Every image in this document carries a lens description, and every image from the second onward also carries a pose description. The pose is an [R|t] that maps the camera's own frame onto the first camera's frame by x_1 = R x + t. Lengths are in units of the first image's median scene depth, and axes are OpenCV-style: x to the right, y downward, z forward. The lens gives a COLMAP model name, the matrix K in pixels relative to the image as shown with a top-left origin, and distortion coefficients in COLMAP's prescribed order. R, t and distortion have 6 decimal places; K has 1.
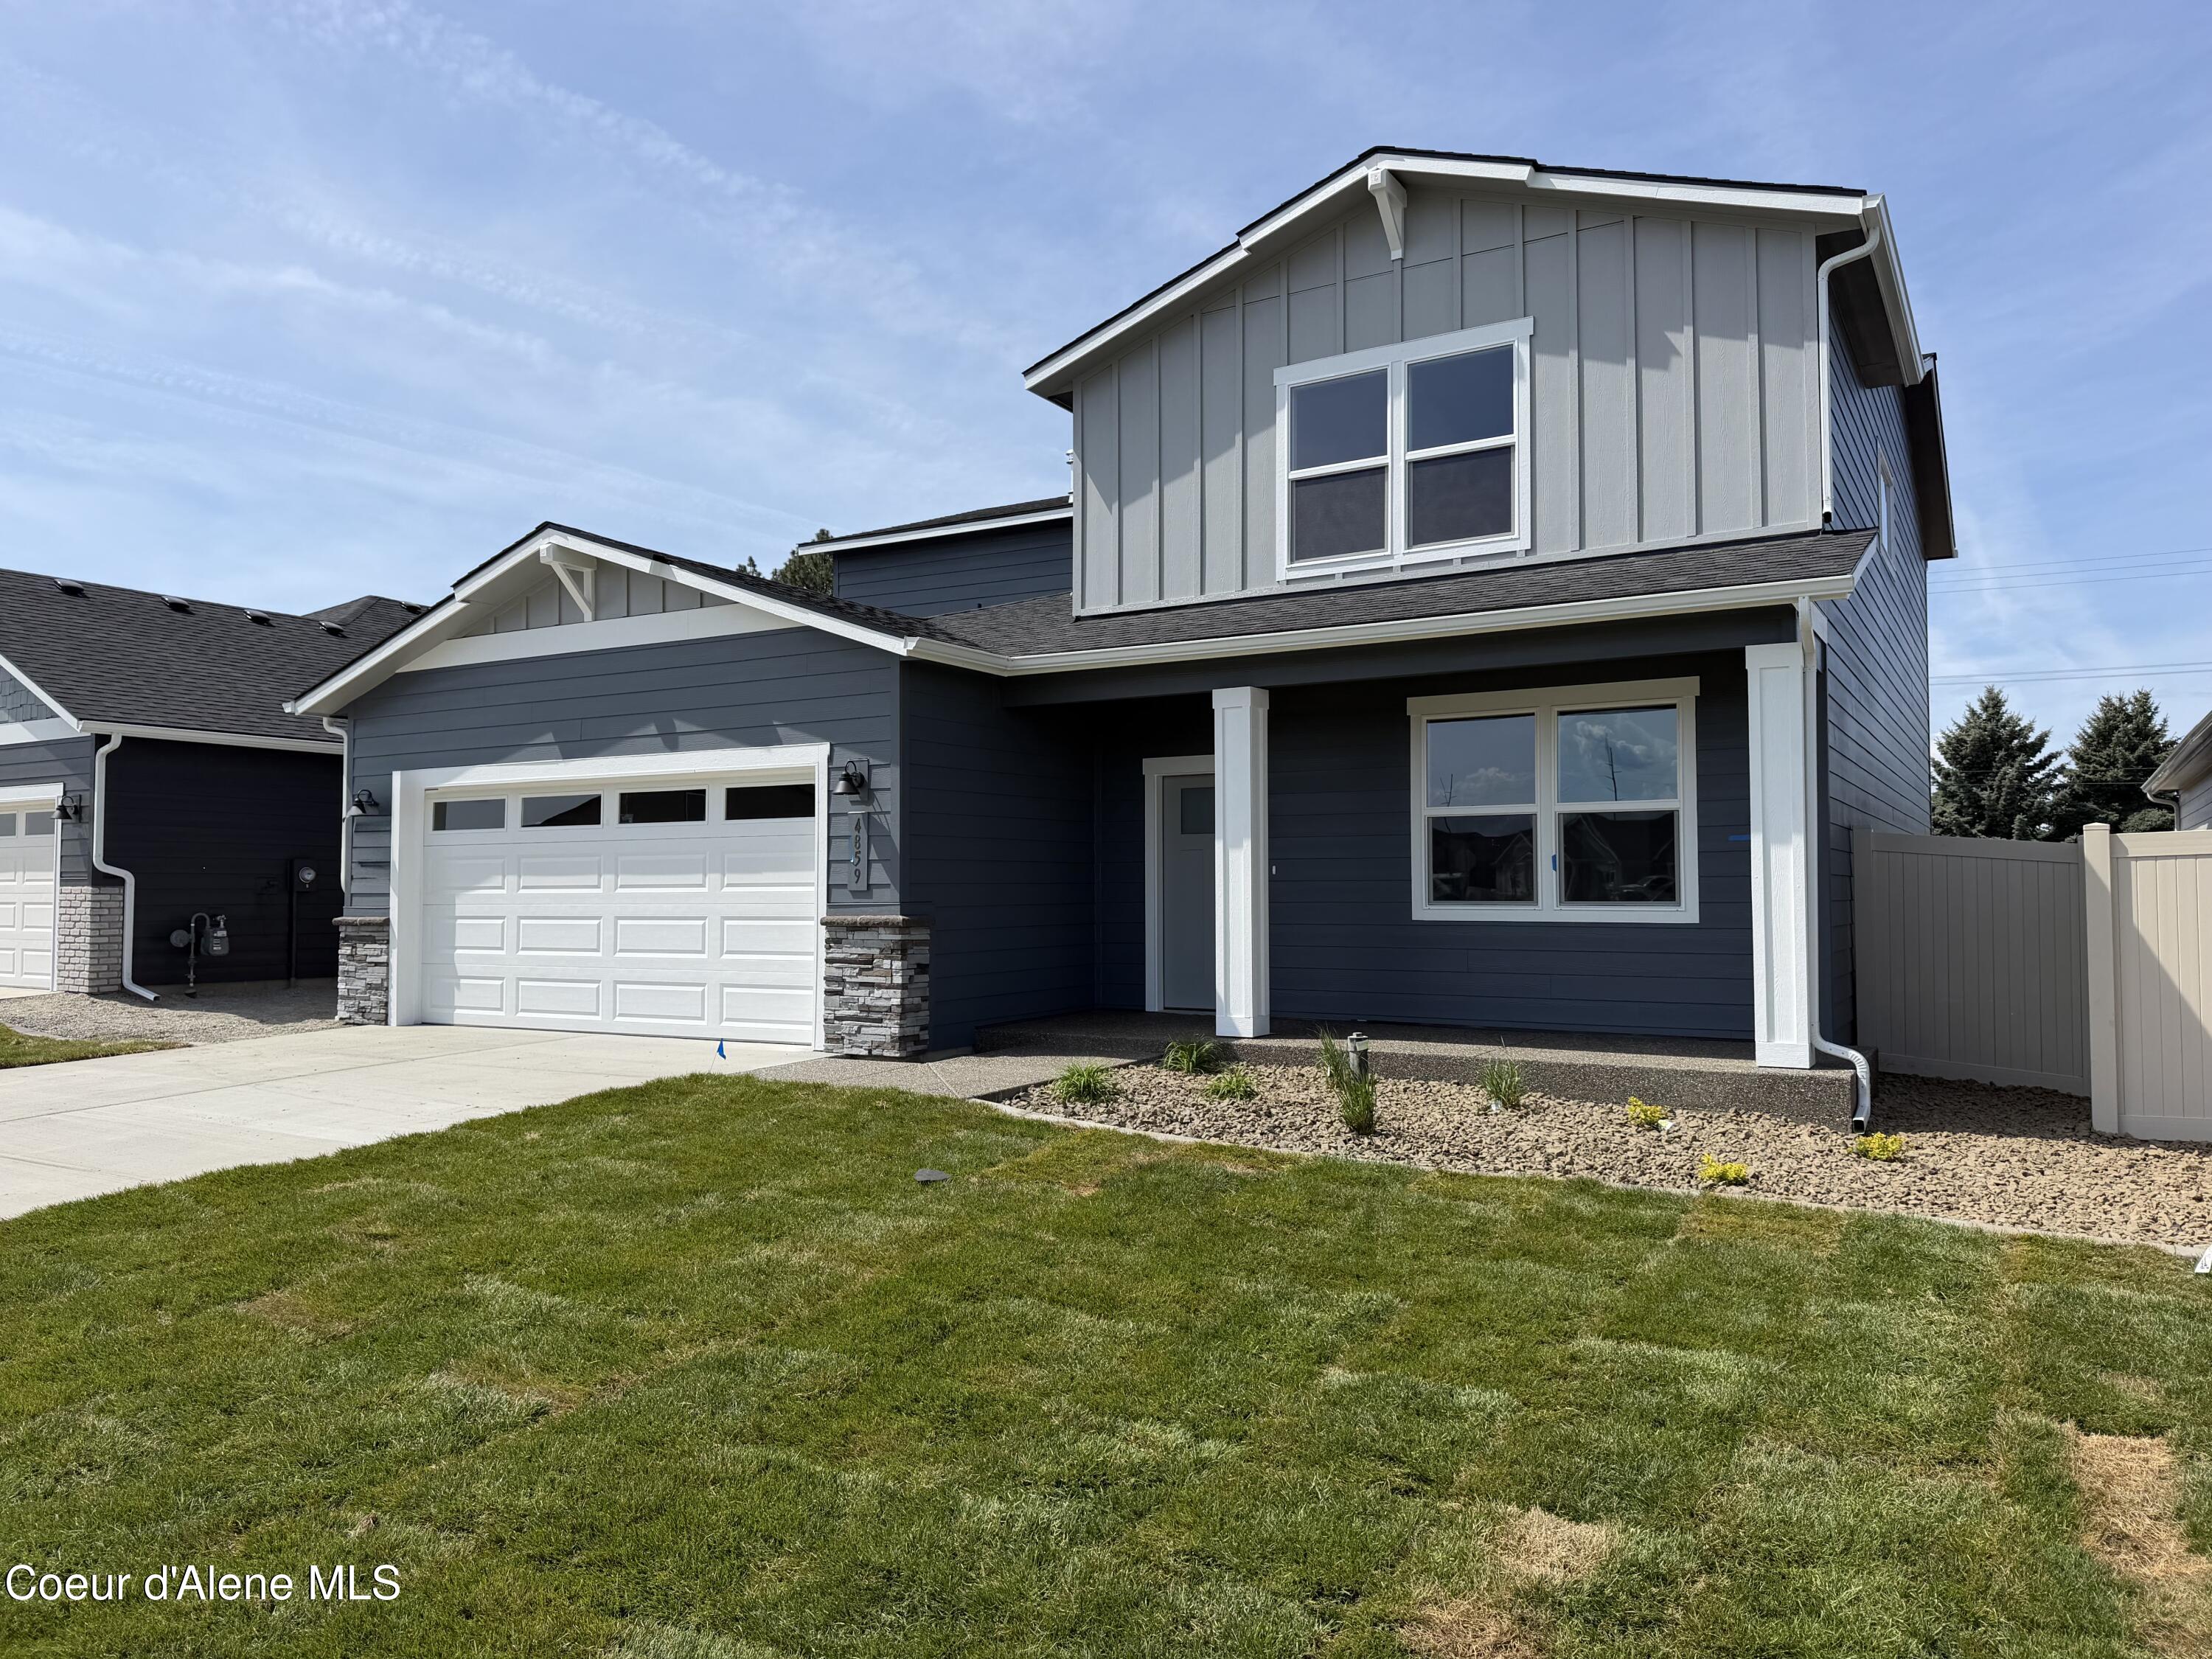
lens RADIAL K [[1562.8, 0, 1106.0], [0, 1562.8, 829.5], [0, 0, 1]] dist [0.003869, 0.000698]
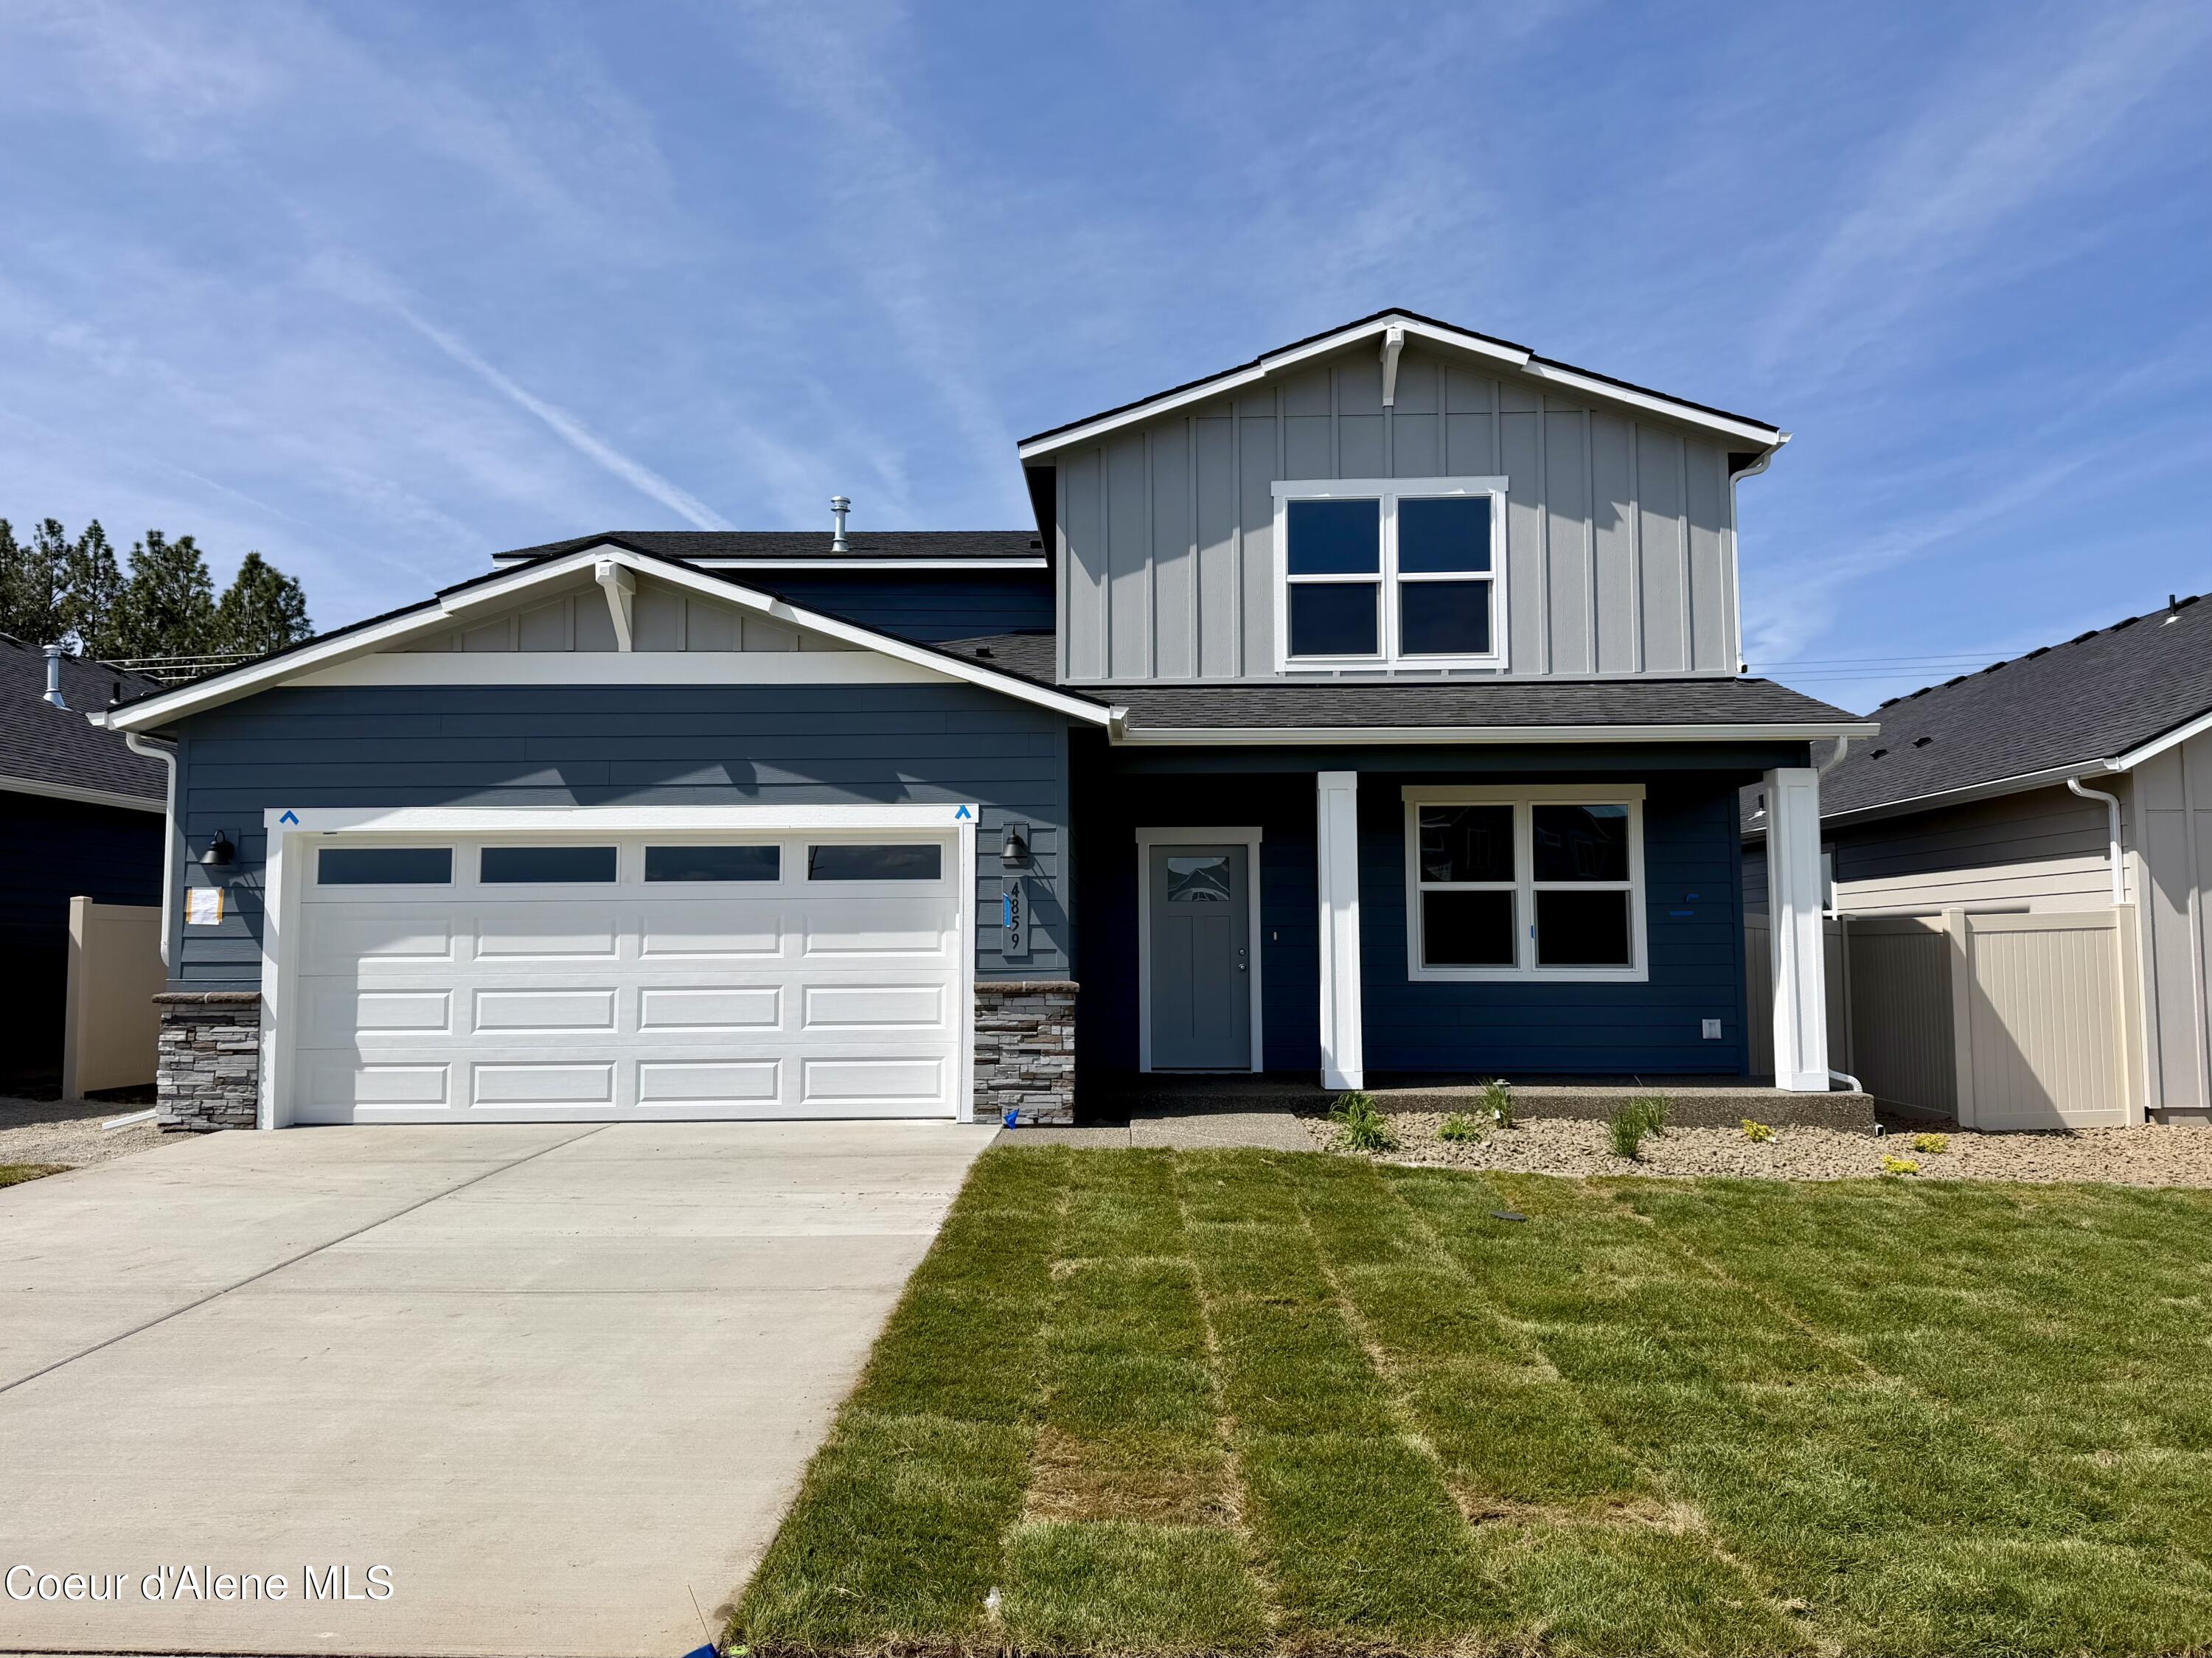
lens RADIAL K [[1580.9, 0, 1106.0], [0, 1580.9, 829.0], [0, 0, 1]] dist [0.018661, -0.002270]
pose [[0.872252, 0.037817, 0.487593, -0.575903], [-0.016709, 0.998728, -0.047569, 0.005505], [-0.488772, 0.033345, 0.871774, 0.100249]]
